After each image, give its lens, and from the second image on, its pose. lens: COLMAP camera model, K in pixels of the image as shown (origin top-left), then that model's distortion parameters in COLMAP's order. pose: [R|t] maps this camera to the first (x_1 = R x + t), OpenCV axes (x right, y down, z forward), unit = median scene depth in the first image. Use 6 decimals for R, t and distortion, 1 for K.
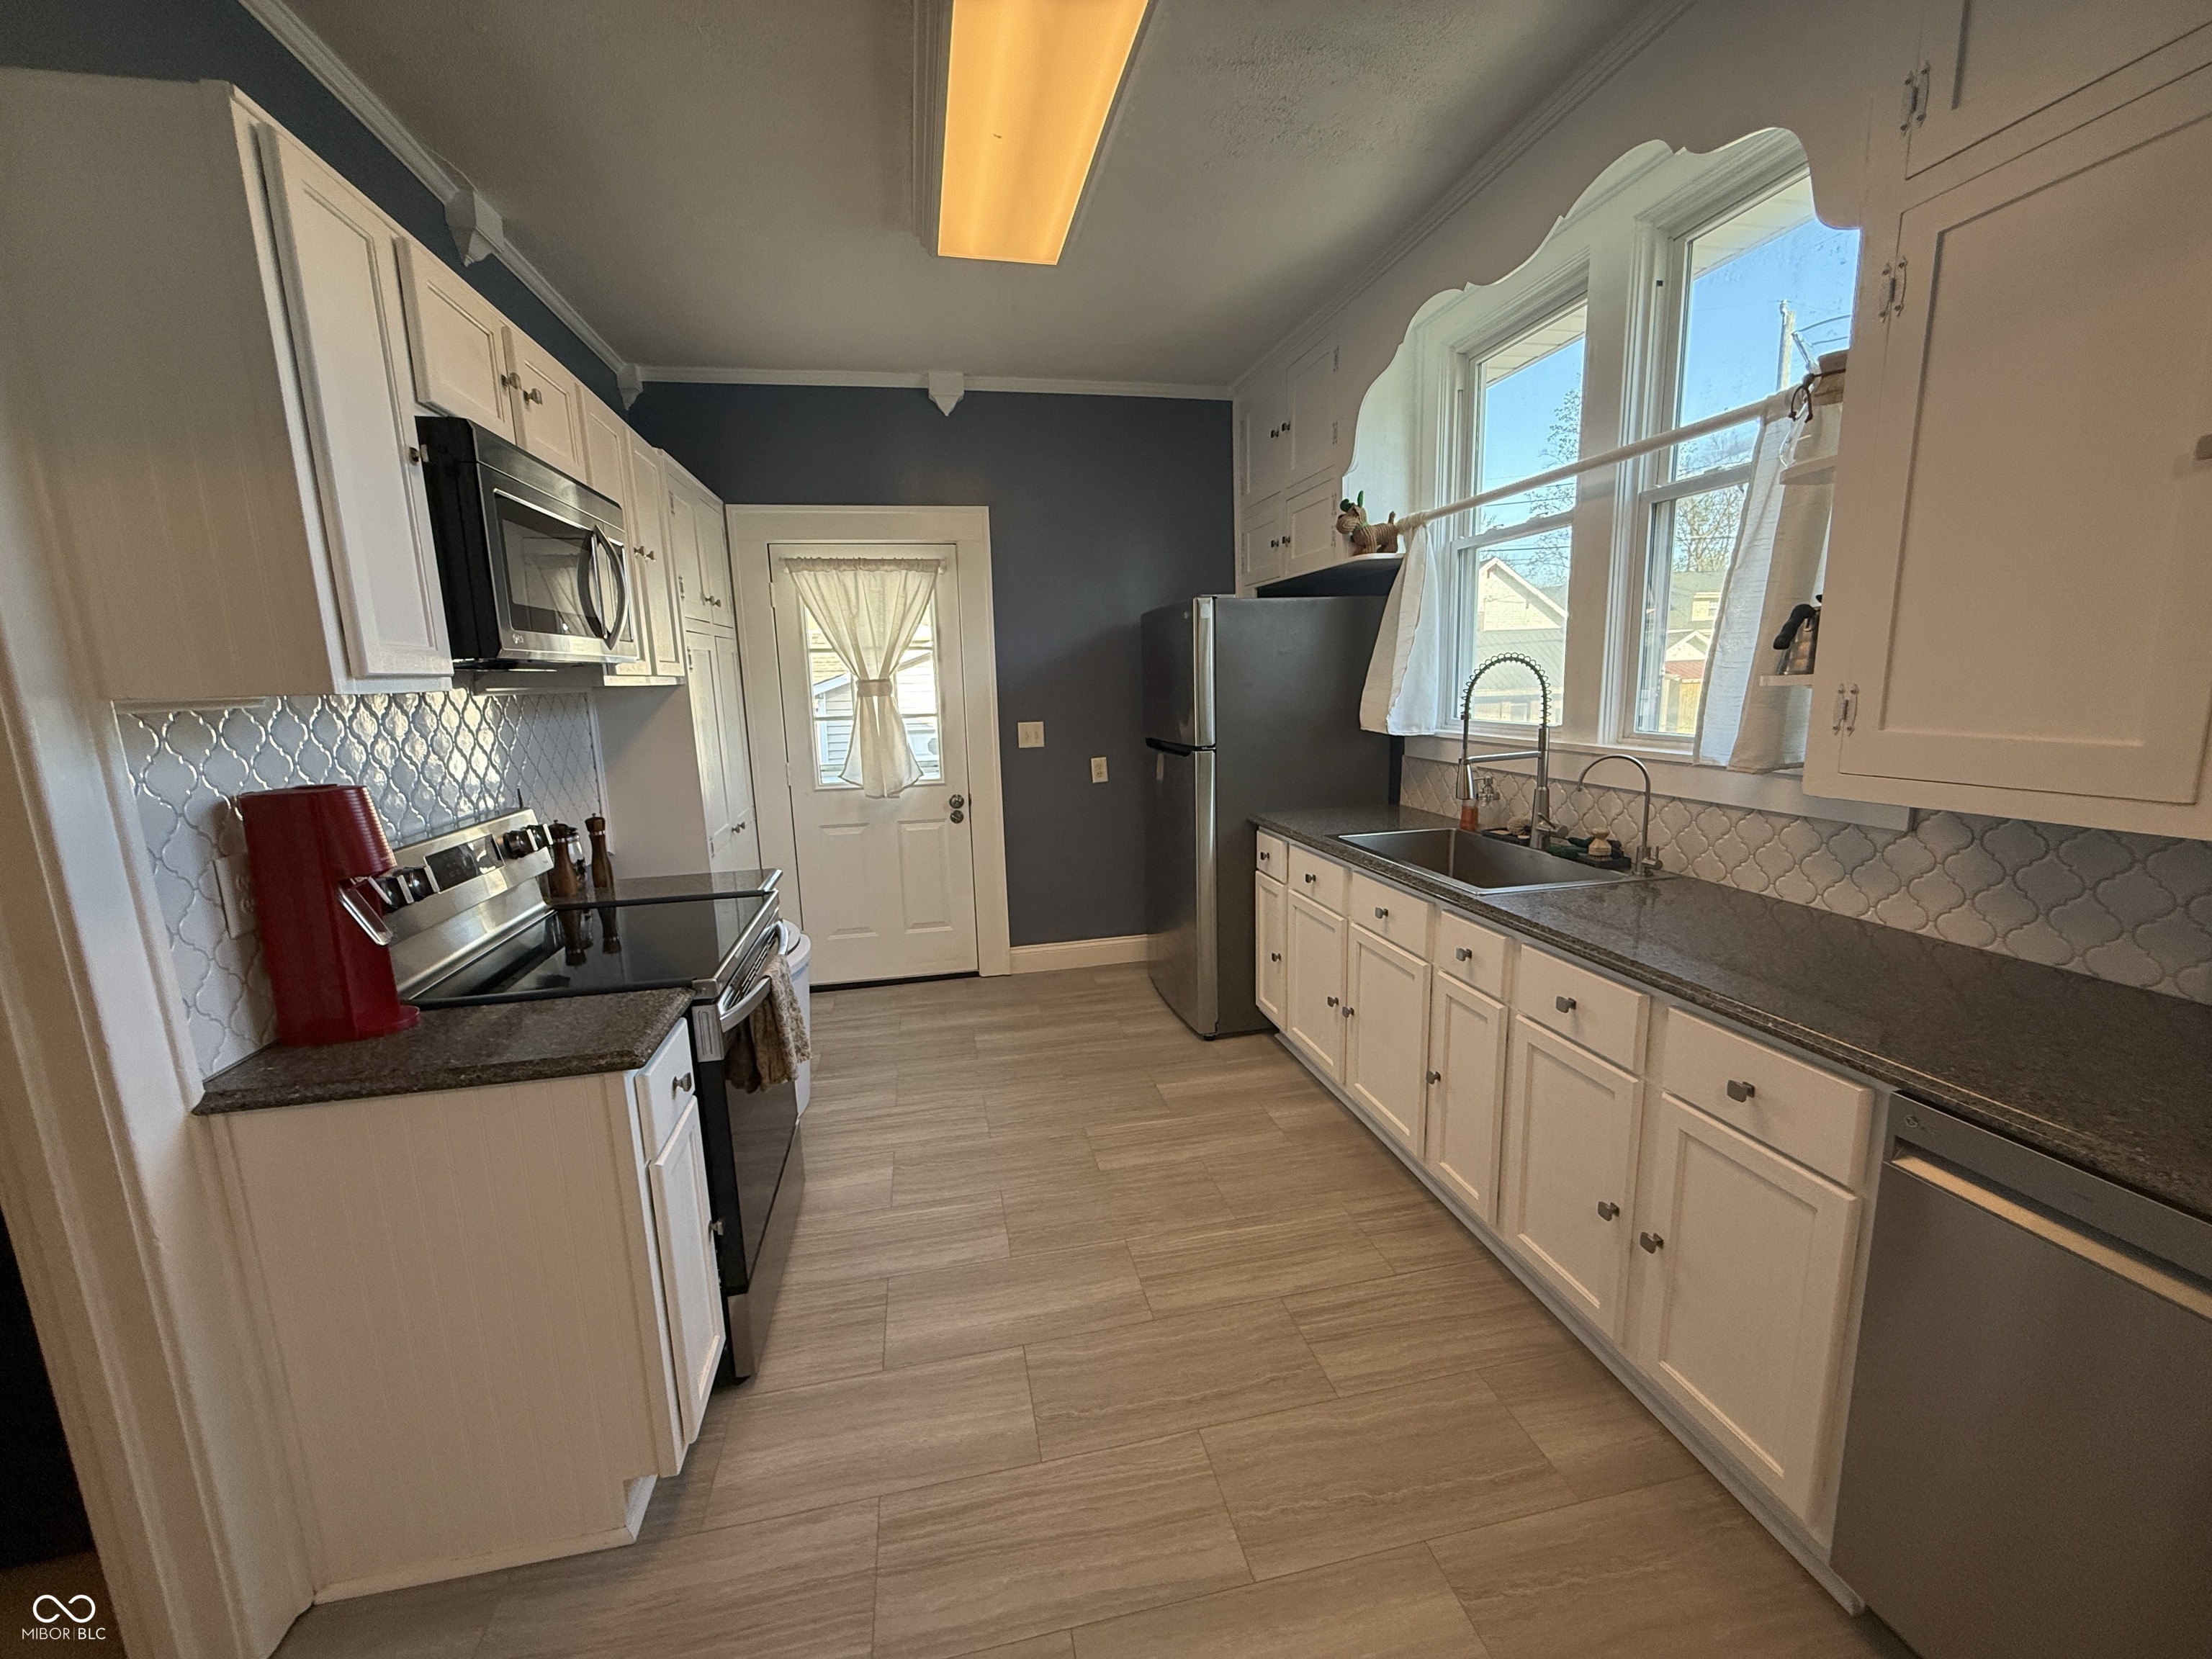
lens RADIAL K [[878.6, 0, 1100.3], [0, 878.6, 831.4], [0, 0, 1]] dist [0.000510, -0.000740]
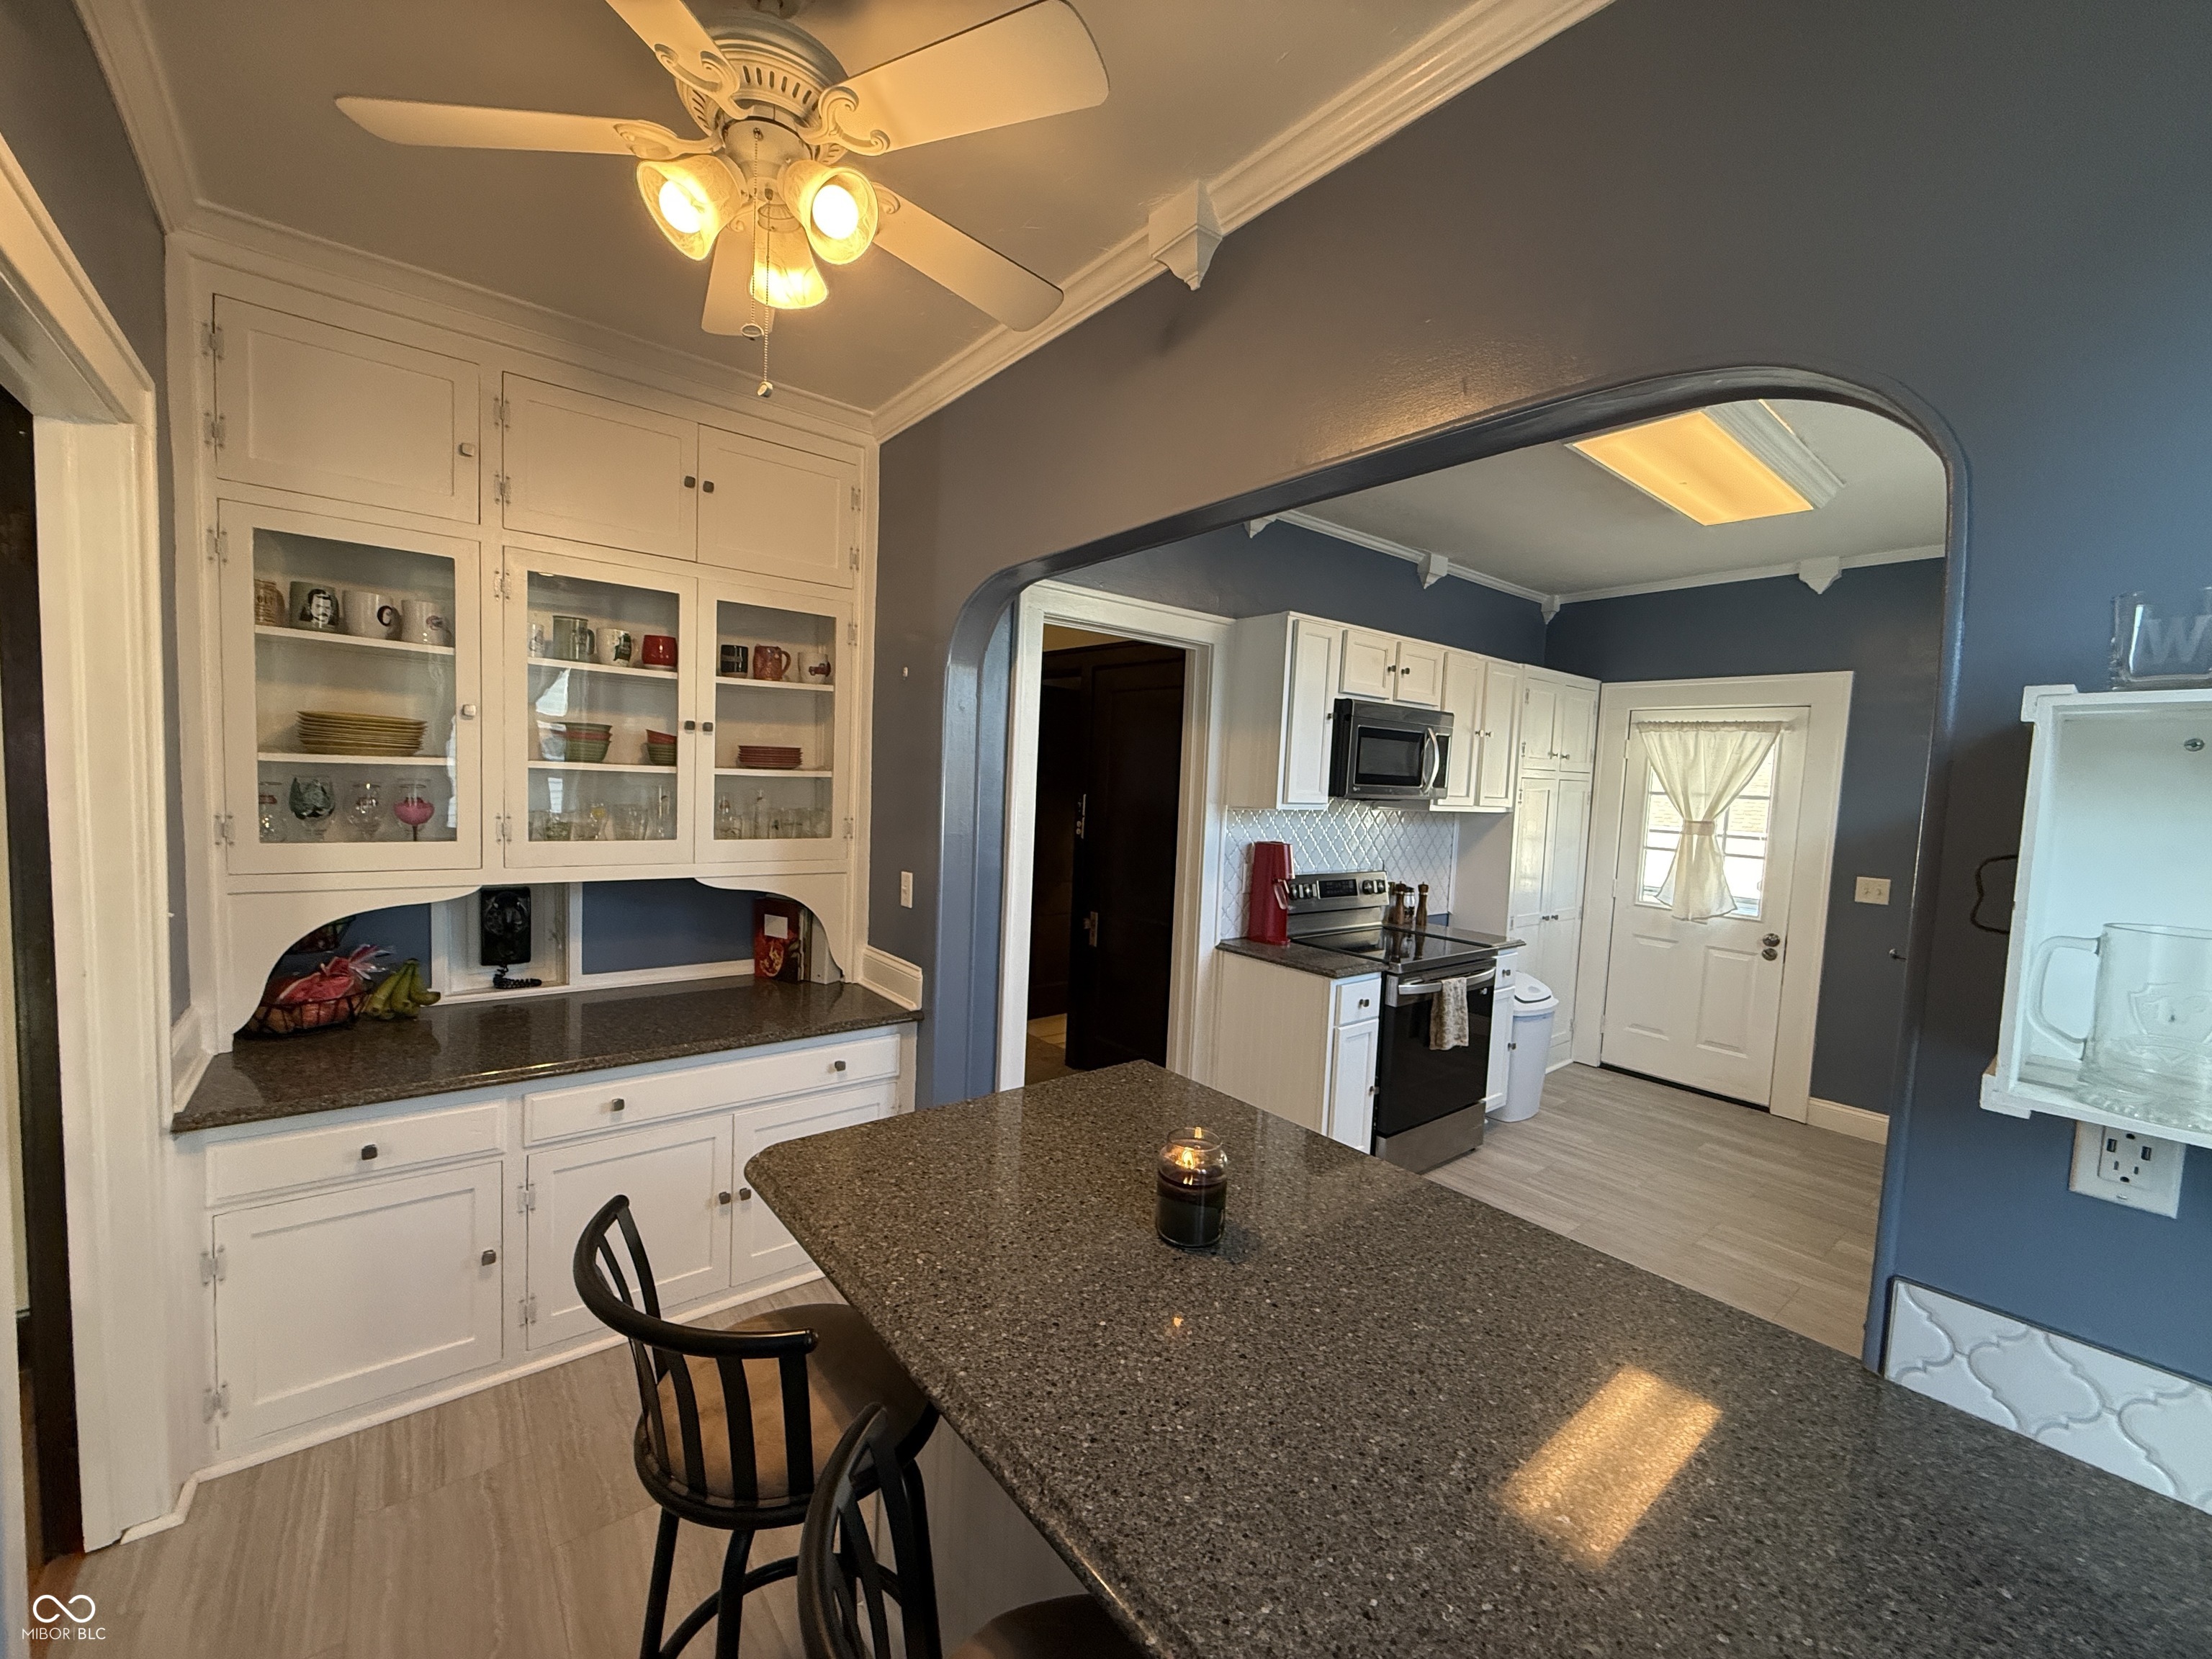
lens RADIAL K [[878.6, 0, 1103.8], [0, 878.6, 831.6], [0, 0, 1]] dist [0.000510, -0.000740]
pose [[0.453816, 0.107840, -0.884546, 0.600174], [-0.214493, 0.976684, 0.009027, 0.002272], [0.864895, 0.185633, 0.466366, -0.334741]]
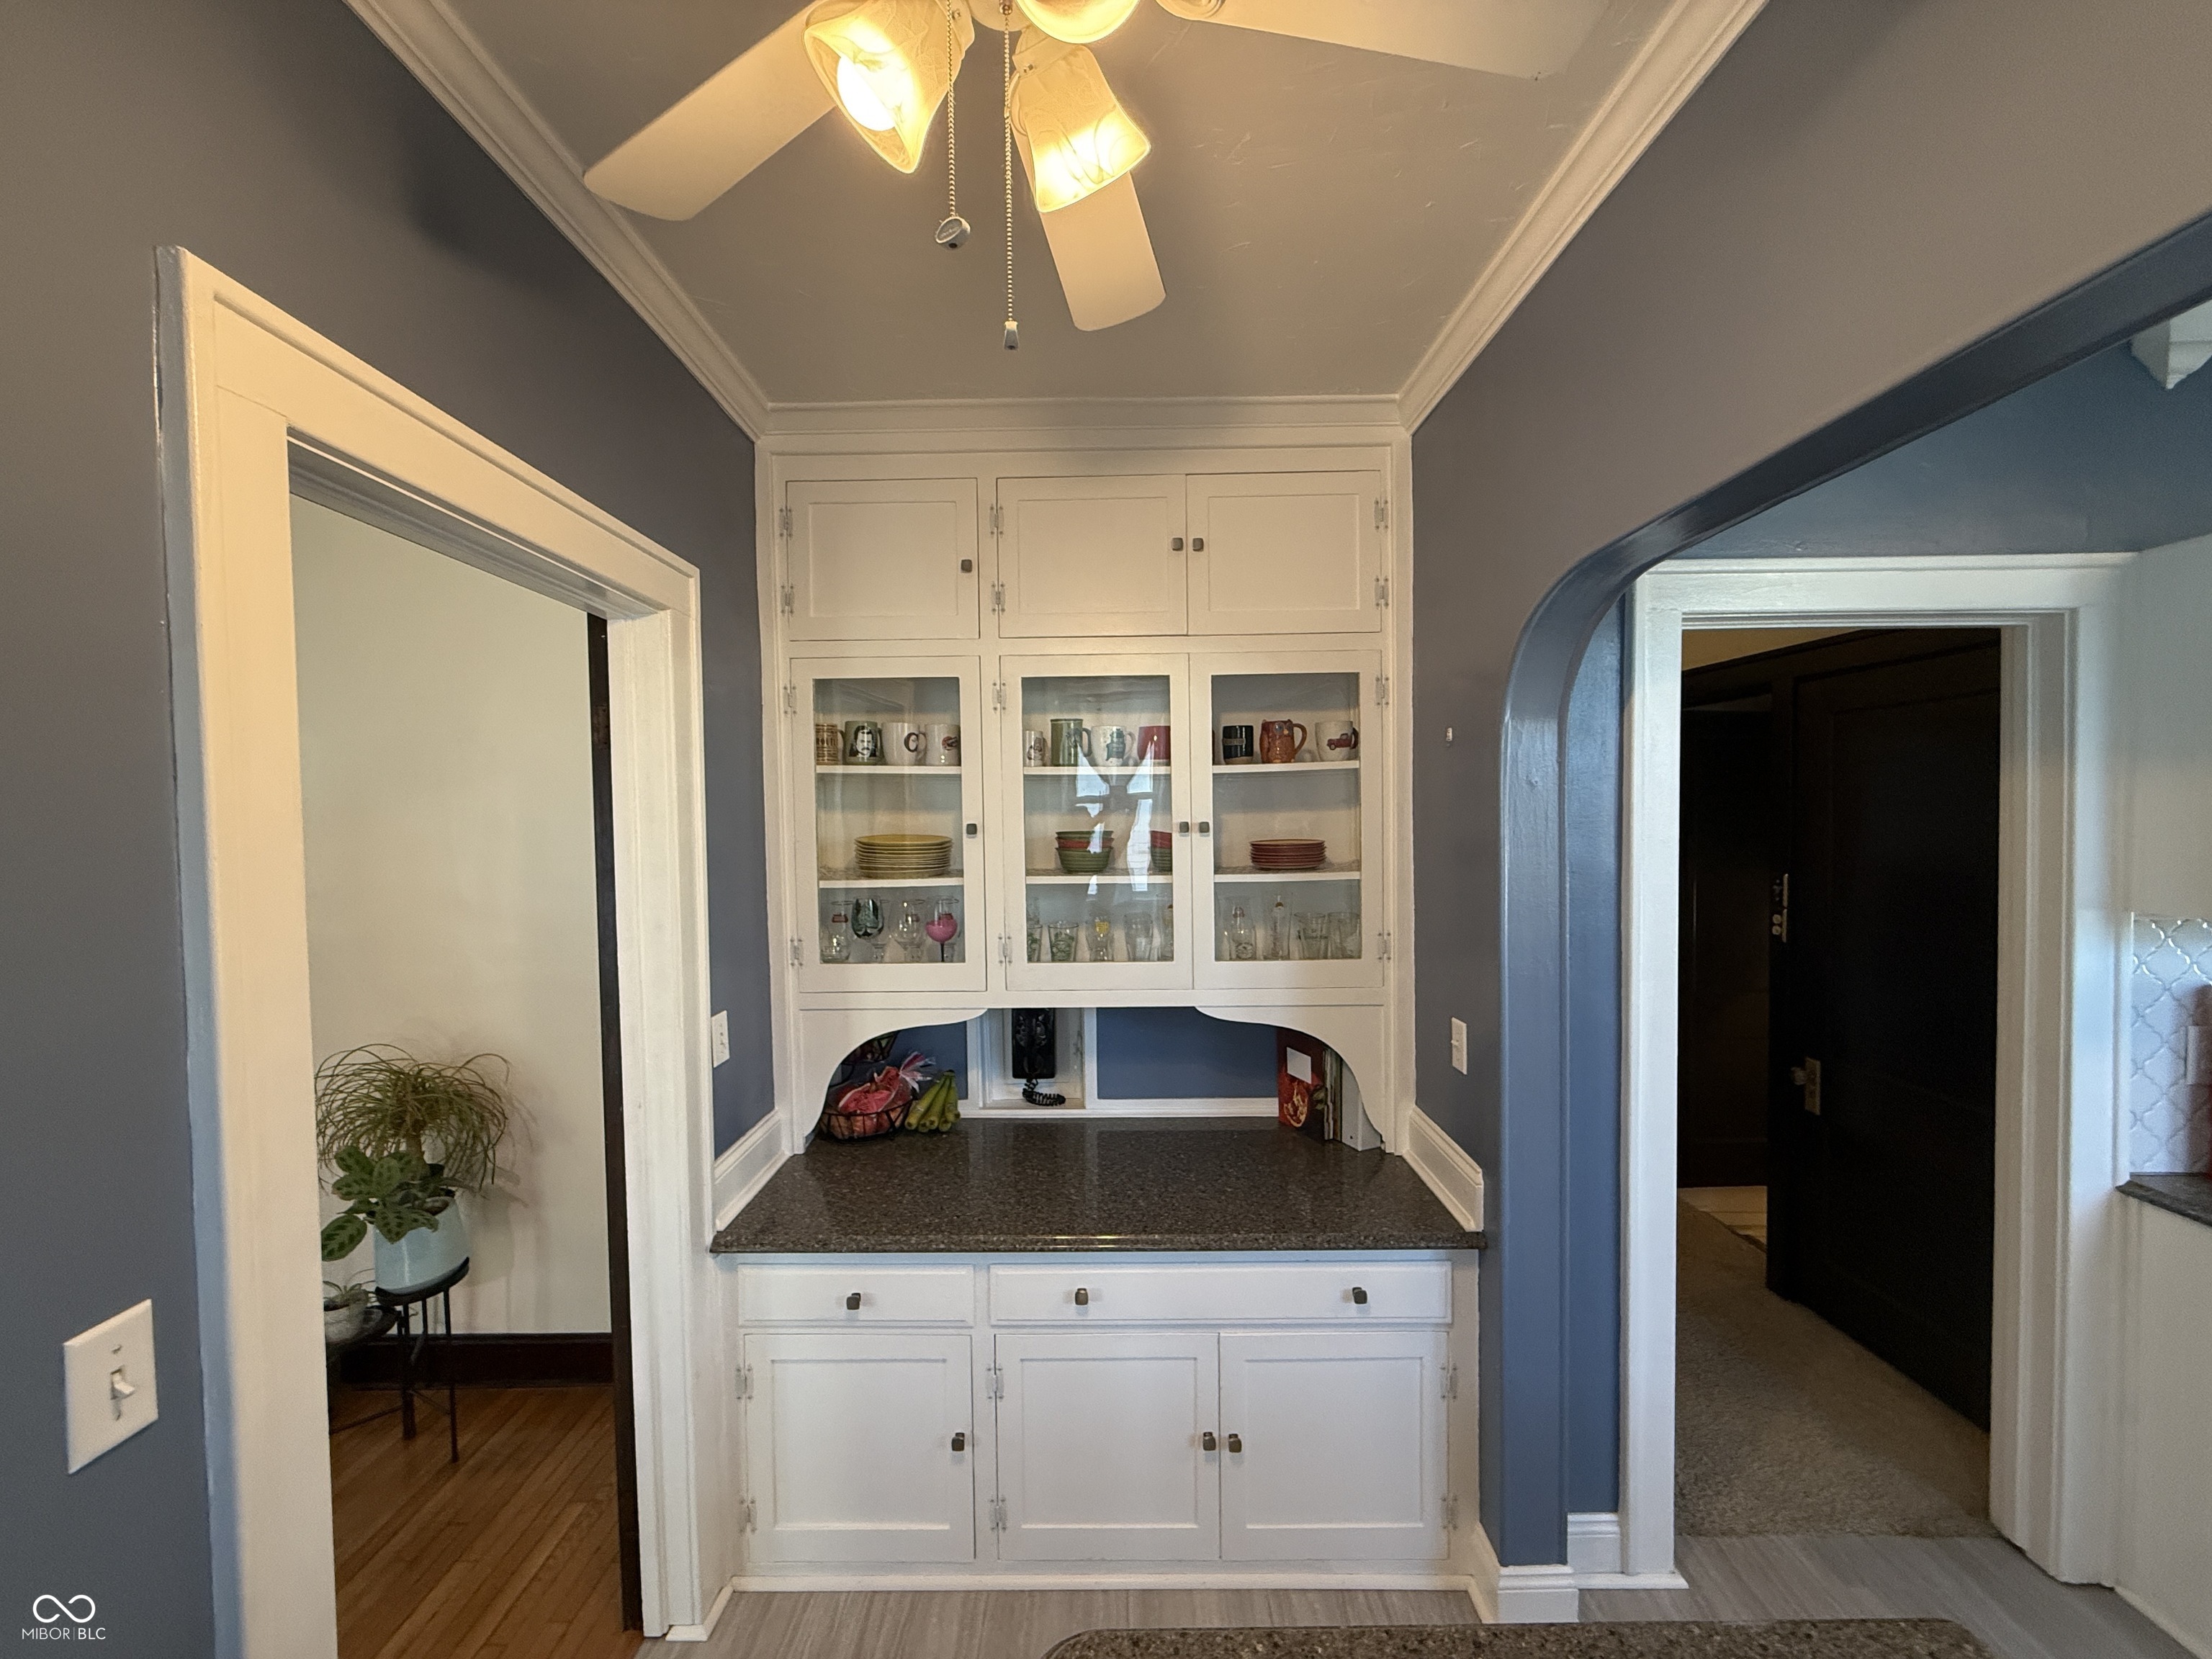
lens RADIAL K [[878.6, 0, 1102.8], [0, 878.6, 832.4], [0, 0, 1]] dist [0.000510, -0.000740]
pose [[-0.214573, 0.059757, -0.974878, 0.337549], [-0.153724, 0.983620, 0.094128, -0.066603], [0.964535, 0.170060, -0.201872, -0.204967]]
